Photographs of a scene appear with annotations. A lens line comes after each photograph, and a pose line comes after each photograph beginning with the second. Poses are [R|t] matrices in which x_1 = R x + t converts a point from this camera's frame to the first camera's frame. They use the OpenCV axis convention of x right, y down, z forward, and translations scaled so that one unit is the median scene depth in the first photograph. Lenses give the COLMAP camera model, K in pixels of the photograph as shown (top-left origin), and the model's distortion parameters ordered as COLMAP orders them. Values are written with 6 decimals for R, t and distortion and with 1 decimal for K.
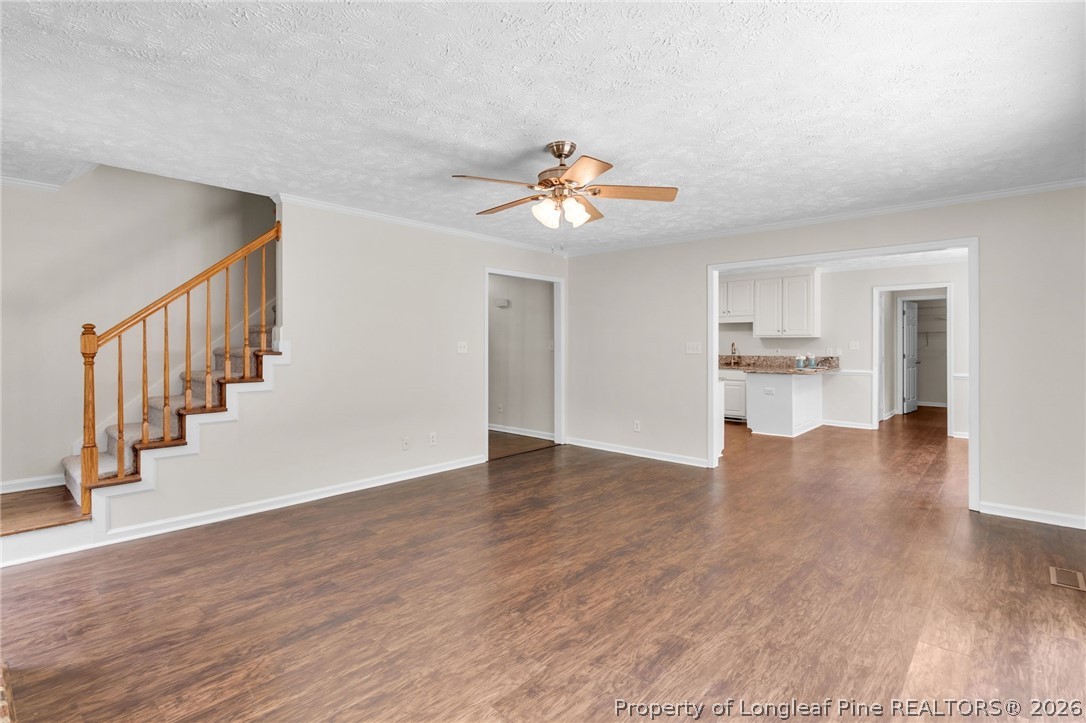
lens RADIAL K [[522.3, 0, 543.0], [0, 522.3, 335.4], [0, 0, 1]] dist [-0.000331, -0.000136]
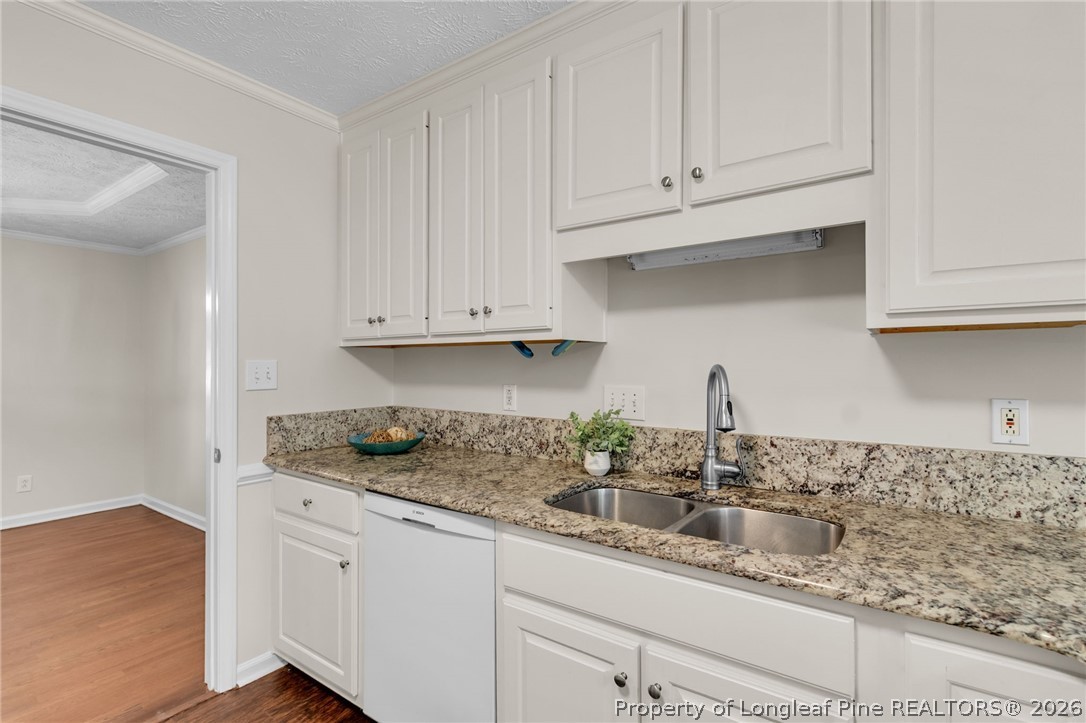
lens RADIAL K [[508.9, 0, 543.0], [0, 508.9, 361.5], [0, 0, 1]] dist [0.000373, -0.000297]
pose [[0.993066, -0.002261, 0.117536, 0.288698], [0.002058, 0.999996, 0.001841, 0.012327], [-0.117539, -0.001586, 0.993067, 0.845838]]
